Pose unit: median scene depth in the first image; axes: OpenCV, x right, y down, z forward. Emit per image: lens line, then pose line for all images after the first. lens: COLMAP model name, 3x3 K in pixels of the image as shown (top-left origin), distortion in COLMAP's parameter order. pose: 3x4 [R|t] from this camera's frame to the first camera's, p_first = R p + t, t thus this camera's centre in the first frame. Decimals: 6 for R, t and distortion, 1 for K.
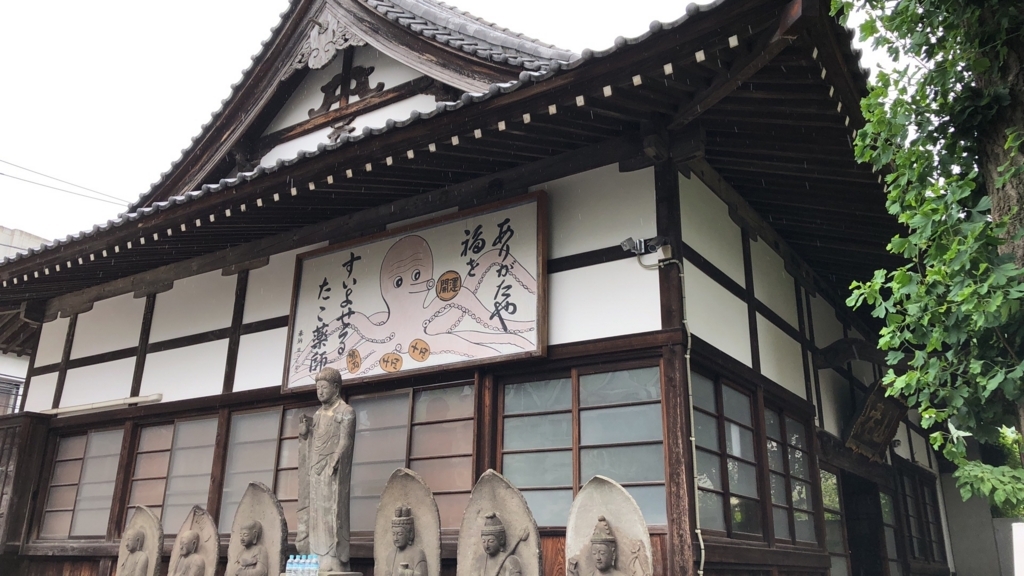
lens RADIAL K [[819.3, 0, 512.0], [0, 819.3, 288.0], [0, 0, 1]] dist [0.096711, -0.256479]
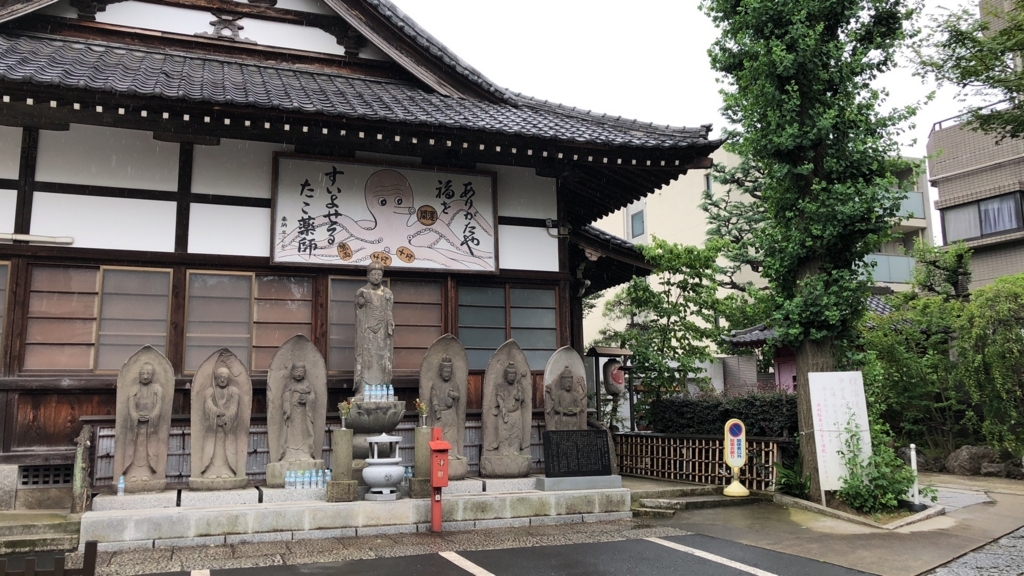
lens RADIAL K [[819.3, 0, 512.0], [0, 819.3, 288.0], [0, 0, 1]] dist [0.096711, -0.256479]
pose [[0.602674, 0.104199, 0.791155, -1.118132], [-0.231392, 0.971661, 0.048294, 0.017309], [-0.763703, -0.212173, 0.609706, -0.062262]]
